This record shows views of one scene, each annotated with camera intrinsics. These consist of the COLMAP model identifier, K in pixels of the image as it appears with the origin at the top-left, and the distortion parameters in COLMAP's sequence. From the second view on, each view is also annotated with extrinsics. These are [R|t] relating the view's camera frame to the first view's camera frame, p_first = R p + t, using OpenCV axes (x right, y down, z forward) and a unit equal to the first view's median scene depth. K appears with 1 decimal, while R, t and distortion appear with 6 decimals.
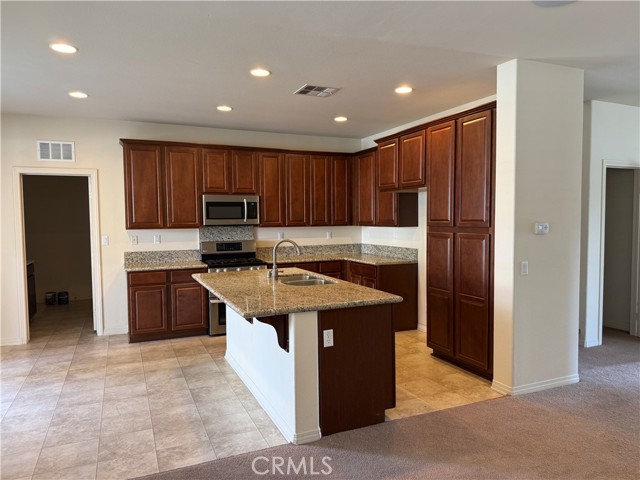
lens RADIAL K [[451.6, 0, 319.7], [0, 451.6, 242.2], [0, 0, 1]] dist [0.146656, -0.241221]
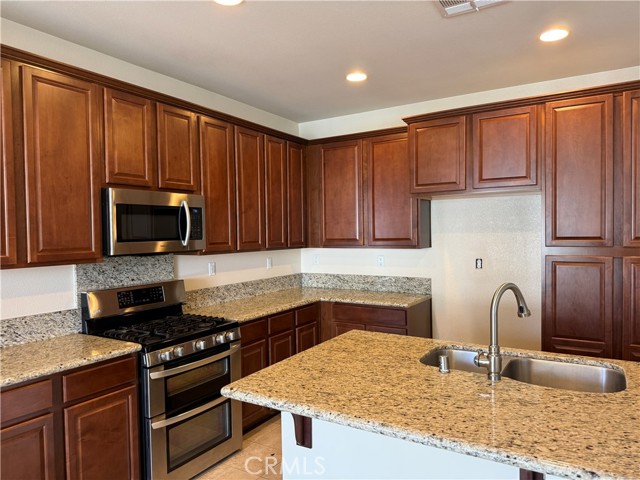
lens RADIAL K [[451.6, 0, 319.7], [0, 451.6, 242.2], [0, 0, 1]] dist [0.146656, -0.241221]
pose [[0.829945, -0.016354, 0.557606, -0.318931], [0.038557, 0.998861, -0.028094, -0.028035], [-0.556511, 0.044816, 0.829631, 0.481043]]
